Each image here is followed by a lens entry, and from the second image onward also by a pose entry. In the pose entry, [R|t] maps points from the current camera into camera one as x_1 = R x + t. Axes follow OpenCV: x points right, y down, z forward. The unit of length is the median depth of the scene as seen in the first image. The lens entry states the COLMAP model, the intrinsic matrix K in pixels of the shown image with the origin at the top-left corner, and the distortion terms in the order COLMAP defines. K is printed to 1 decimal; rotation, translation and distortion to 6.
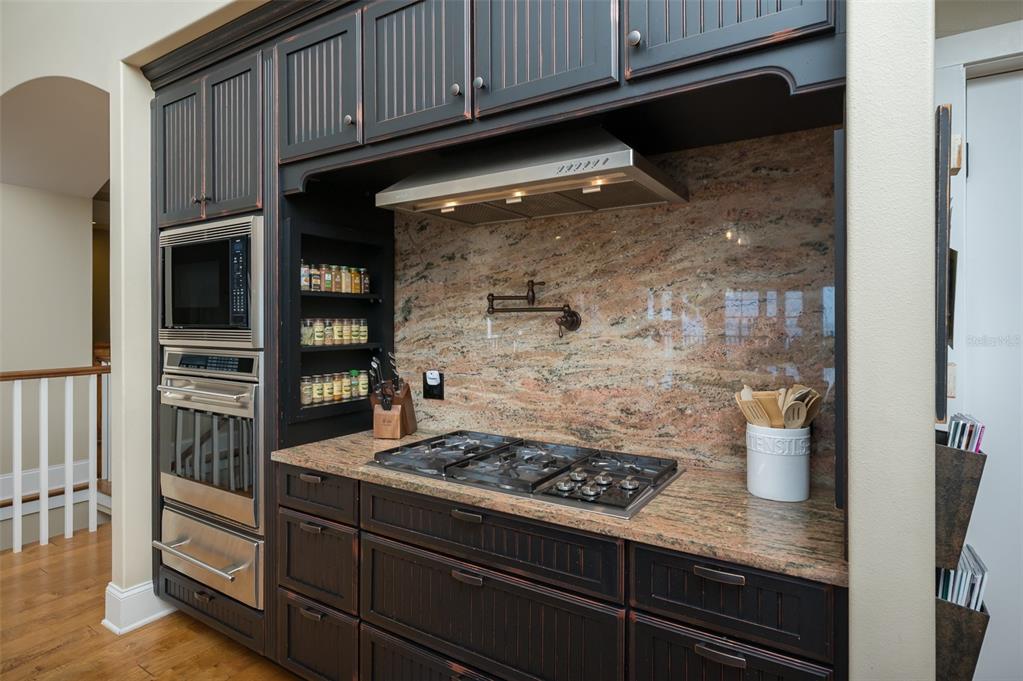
lens RADIAL K [[547.0, 0, 517.6], [0, 547.0, 317.5], [0, 0, 1]] dist [0.004660, 0.000169]
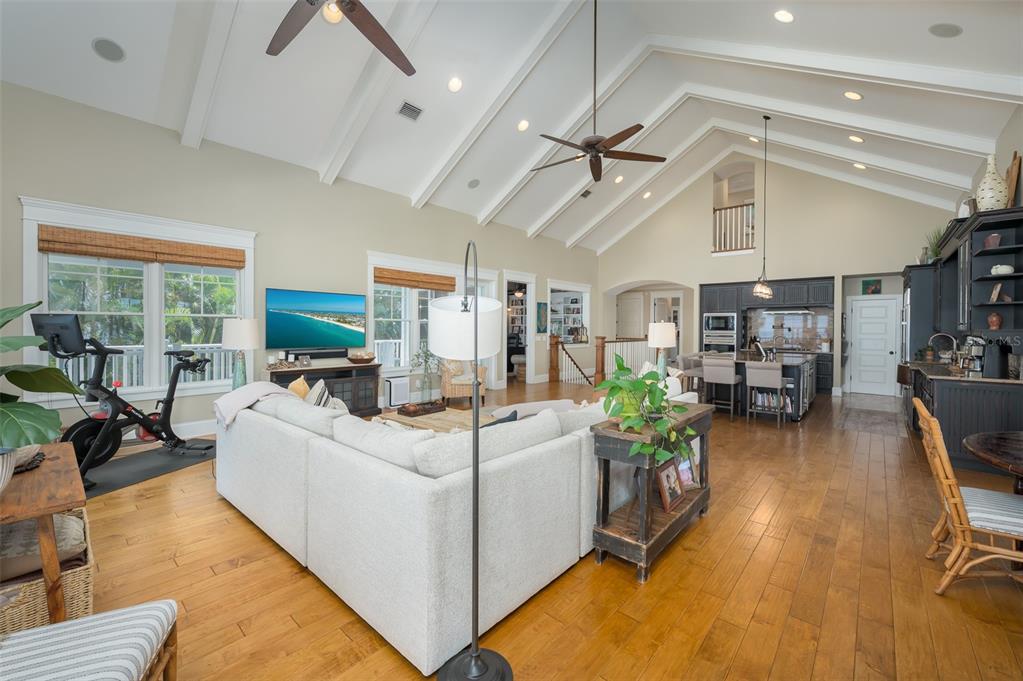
lens RADIAL K [[412.4, 0, 516.4], [0, 412.4, 332.9], [0, 0, 1]] dist [0.000484, 0.000001]
pose [[0.985404, 0.011918, -0.169814, -2.151299], [-0.010267, 0.999891, 0.010597, 0.021051], [0.169922, -0.008698, 0.985419, -4.147240]]
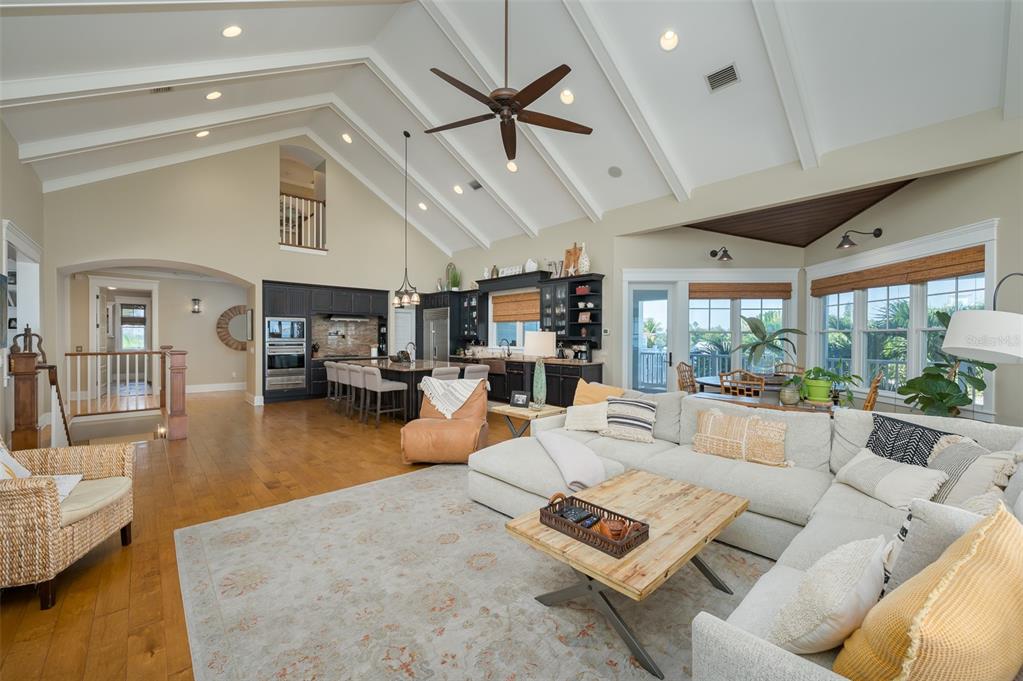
lens RADIAL K [[413.8, 0, 513.2], [0, 413.8, 340.0], [0, 0, 1]] dist [-0.003767, 0.001002]
pose [[0.259875, -0.004188, 0.965633, -4.034608], [-0.001563, 0.999987, 0.004758, 0.015763], [-0.965641, -0.002746, 0.259865, -2.188311]]
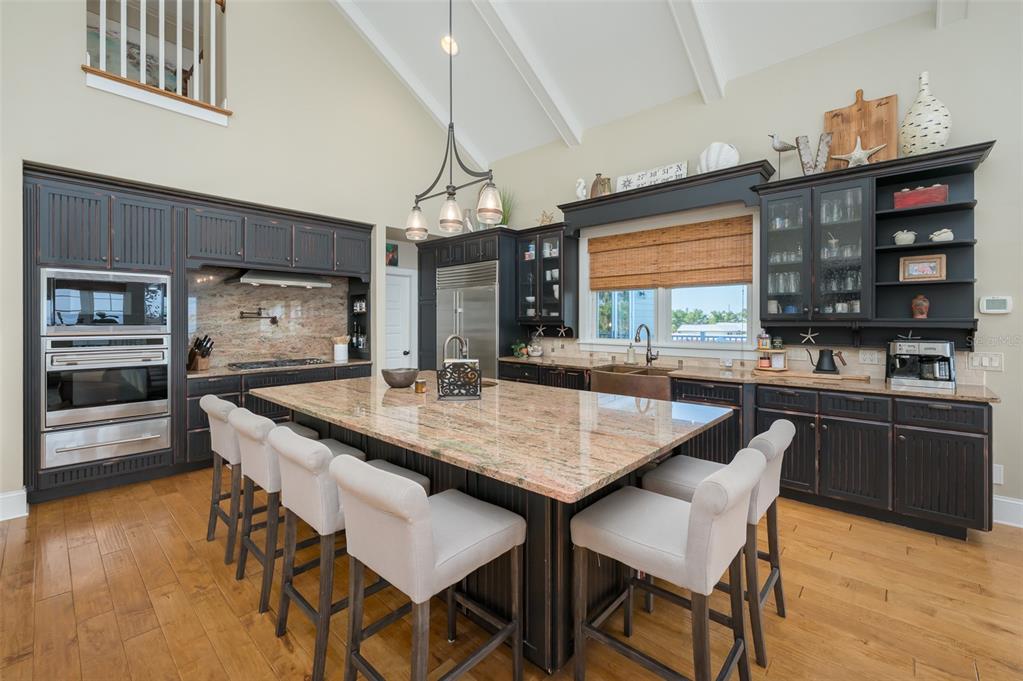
lens RADIAL K [[413.8, 0, 505.9], [0, 413.8, 320.0], [0, 0, 1]] dist [-0.003767, 0.001002]
pose [[0.165185, 0.002514, 0.986259, -1.919228], [0.002359, 0.999993, -0.002945, 0.008596], [-0.986260, 0.002813, 0.165178, -0.654462]]
